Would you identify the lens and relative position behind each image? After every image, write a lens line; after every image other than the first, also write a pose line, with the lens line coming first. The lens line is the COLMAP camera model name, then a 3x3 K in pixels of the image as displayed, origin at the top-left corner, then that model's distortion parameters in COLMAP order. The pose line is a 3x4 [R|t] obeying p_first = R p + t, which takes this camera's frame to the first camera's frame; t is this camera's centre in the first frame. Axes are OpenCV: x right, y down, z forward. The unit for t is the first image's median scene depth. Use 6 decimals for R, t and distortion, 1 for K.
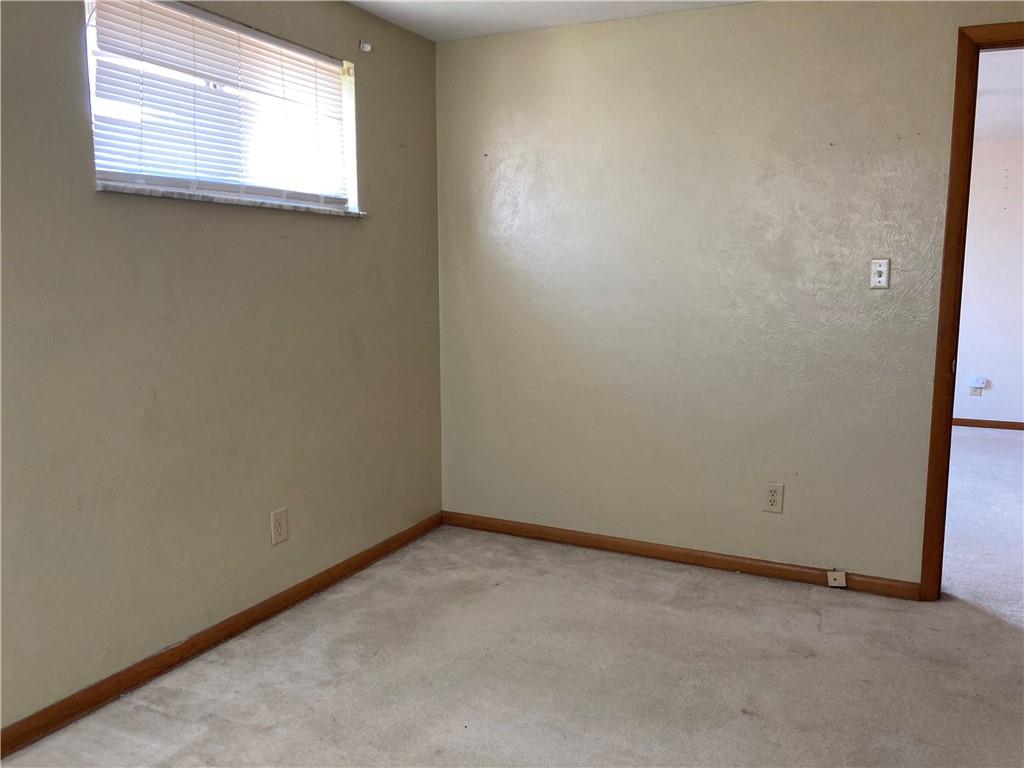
lens RADIAL K [[841.2, 0, 508.0], [0, 841.2, 390.2], [0, 0, 1]] dist [0.009686, -0.010974]
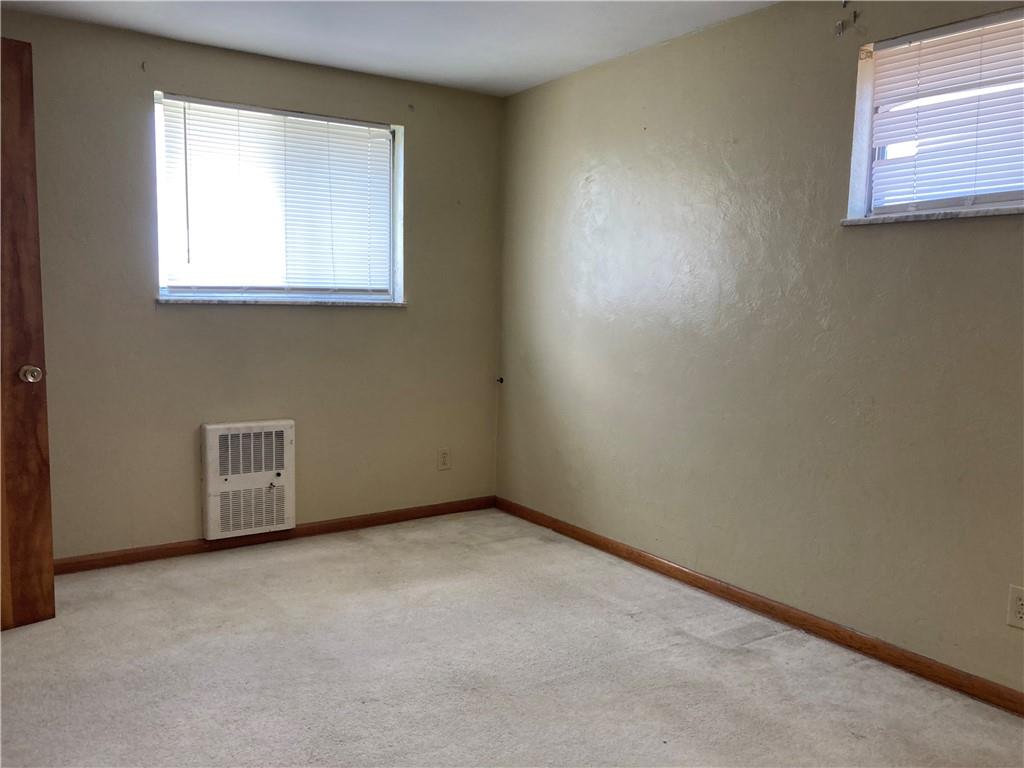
lens RADIAL K [[911.0, 0, 512.0], [0, 911.0, 384.0], [0, 0, 1]] dist [0.000160, -0.002885]
pose [[-0.501713, 0.075609, -0.861724, 0.830858], [-0.133880, 0.977383, 0.163704, -0.145528], [0.854611, 0.197500, -0.480243, 1.136870]]
